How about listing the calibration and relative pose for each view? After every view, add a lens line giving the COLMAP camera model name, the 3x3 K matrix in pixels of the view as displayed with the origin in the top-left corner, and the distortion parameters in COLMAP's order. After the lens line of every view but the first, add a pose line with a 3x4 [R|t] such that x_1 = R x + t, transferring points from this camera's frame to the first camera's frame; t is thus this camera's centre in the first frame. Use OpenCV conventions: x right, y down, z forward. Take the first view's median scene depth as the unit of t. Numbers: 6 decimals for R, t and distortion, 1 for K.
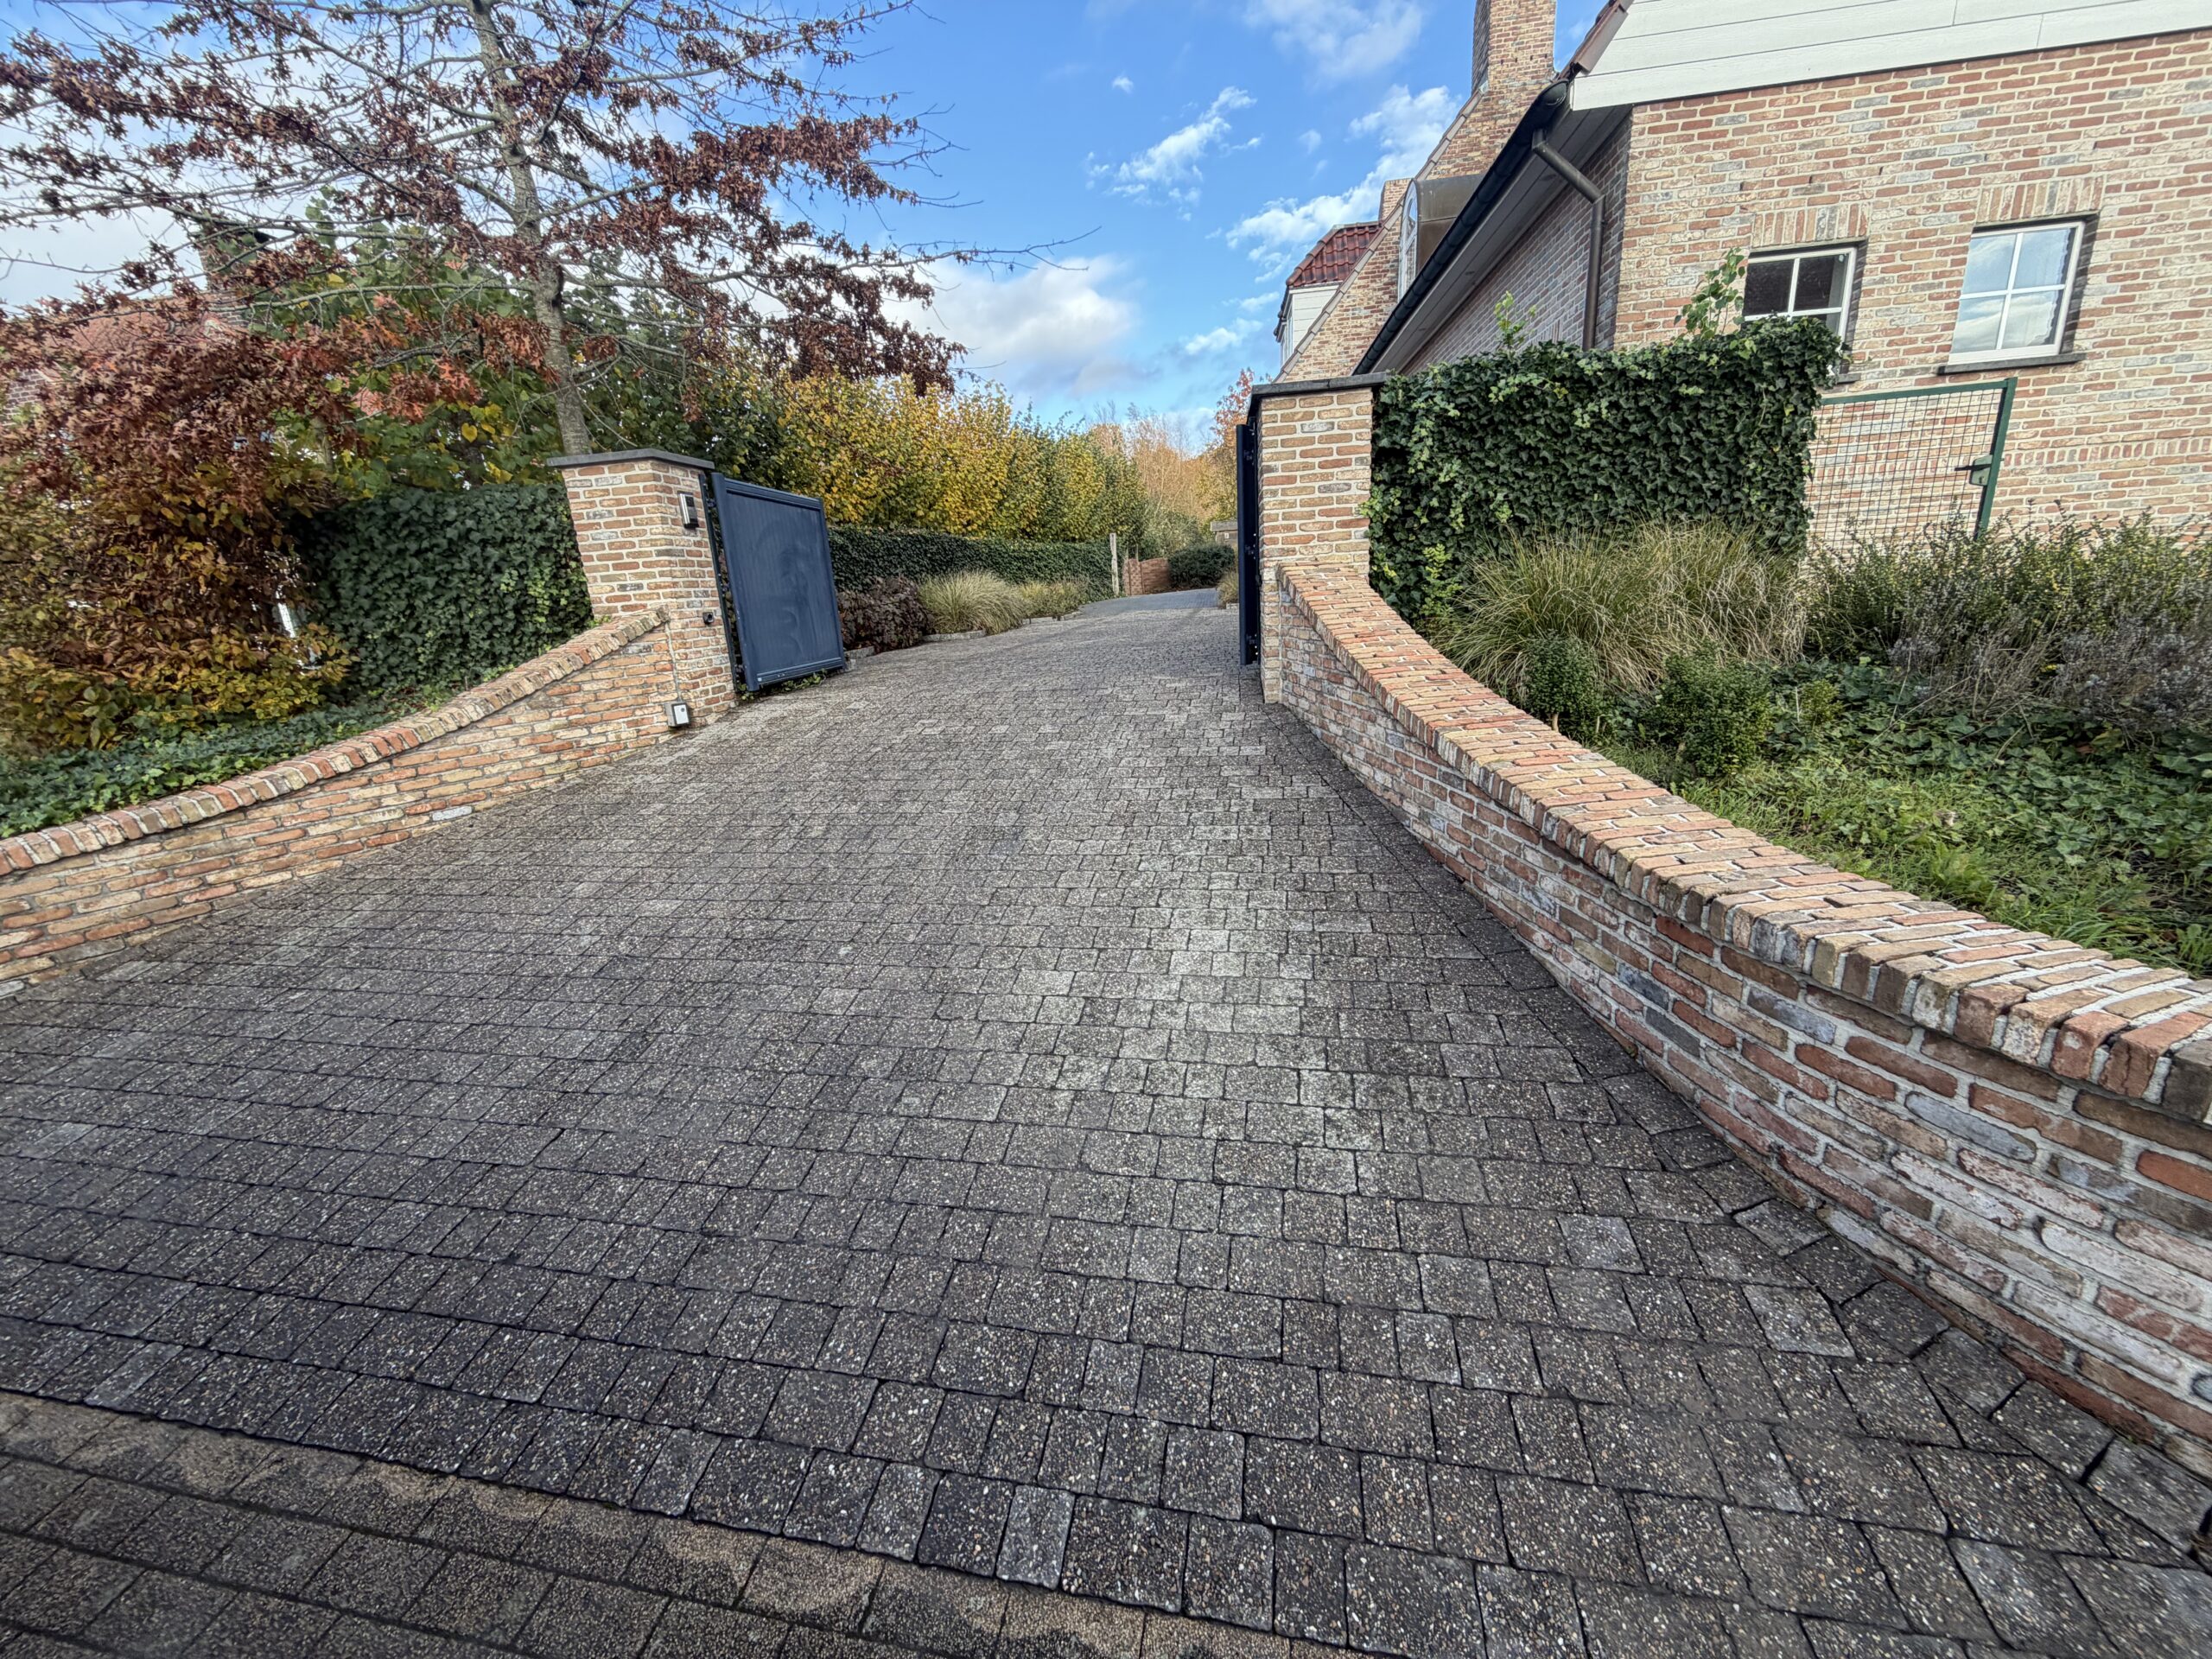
lens RADIAL K [[877.6, 0, 1106.0], [0, 877.6, 829.5], [0, 0, 1]] dist [-0.000301, -0.000117]
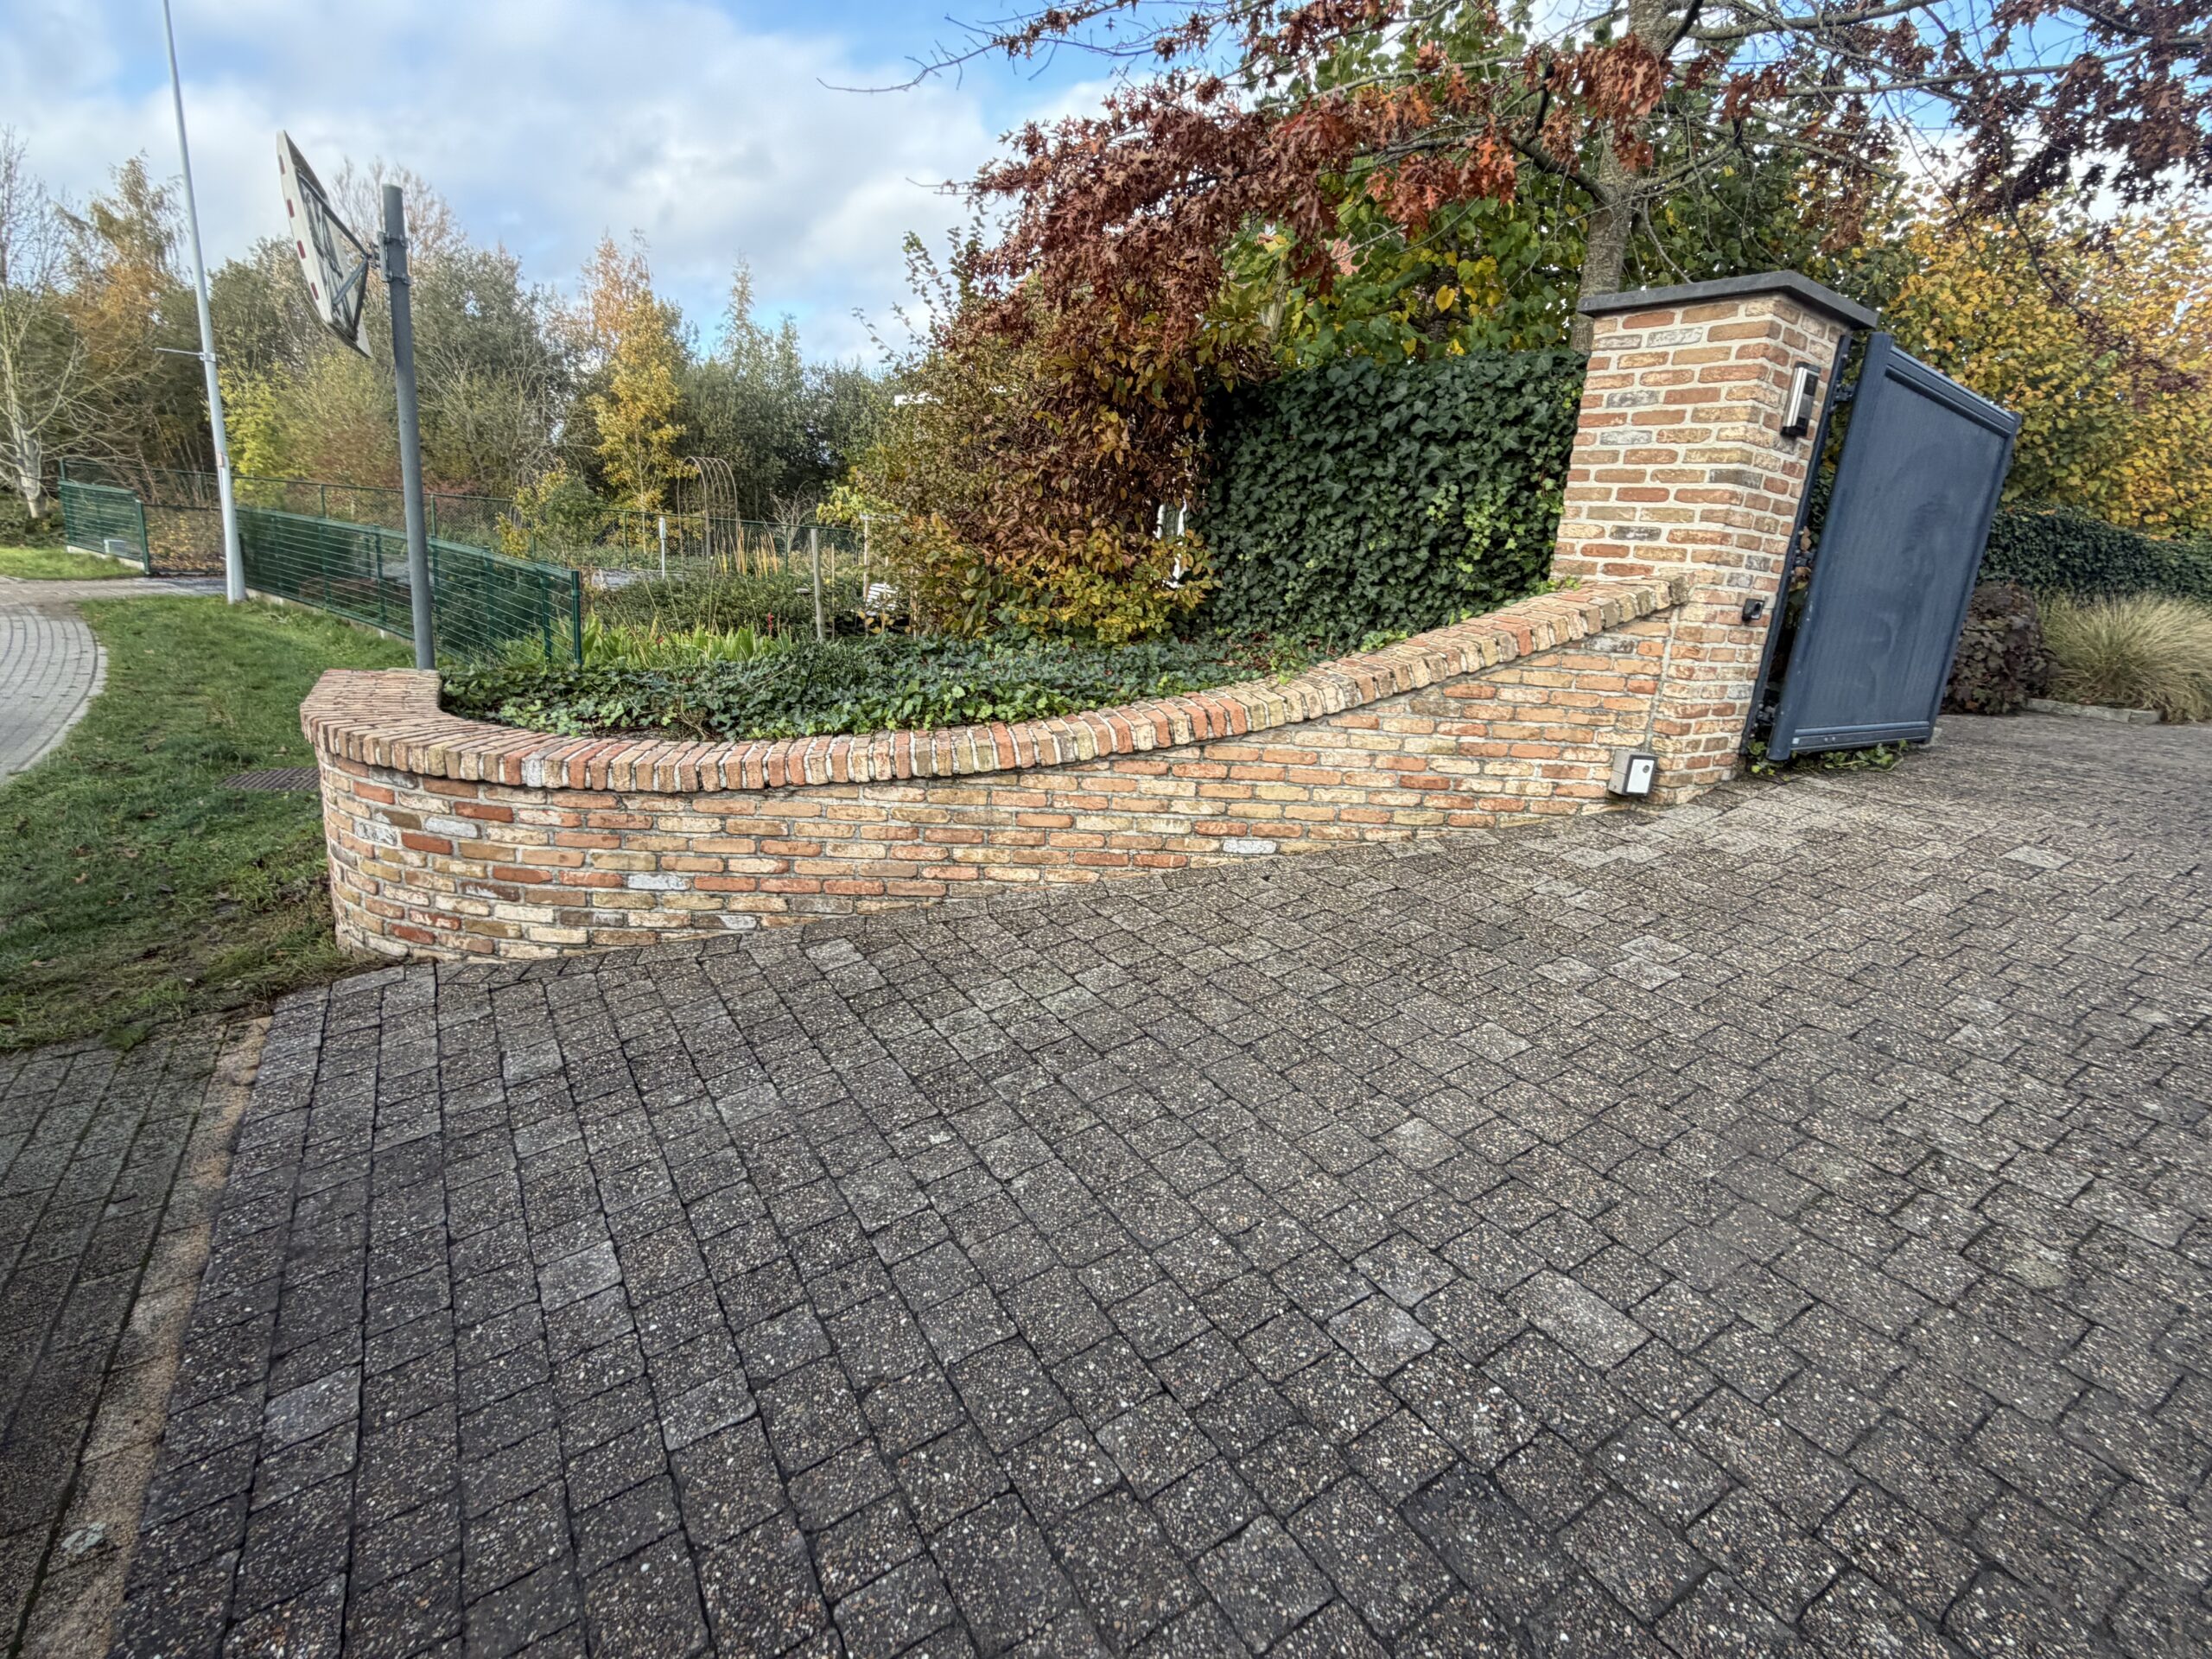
lens RADIAL K [[1106.2, 0, 1116.1], [0, 1106.2, 828.8], [0, 0, 1]] dist [-0.000152, 0.000078]
pose [[0.687981, 0.298046, -0.661703, -0.297823], [-0.320094, 0.942917, 0.091906, -0.072809], [0.651323, 0.148578, 0.744112, 0.356052]]
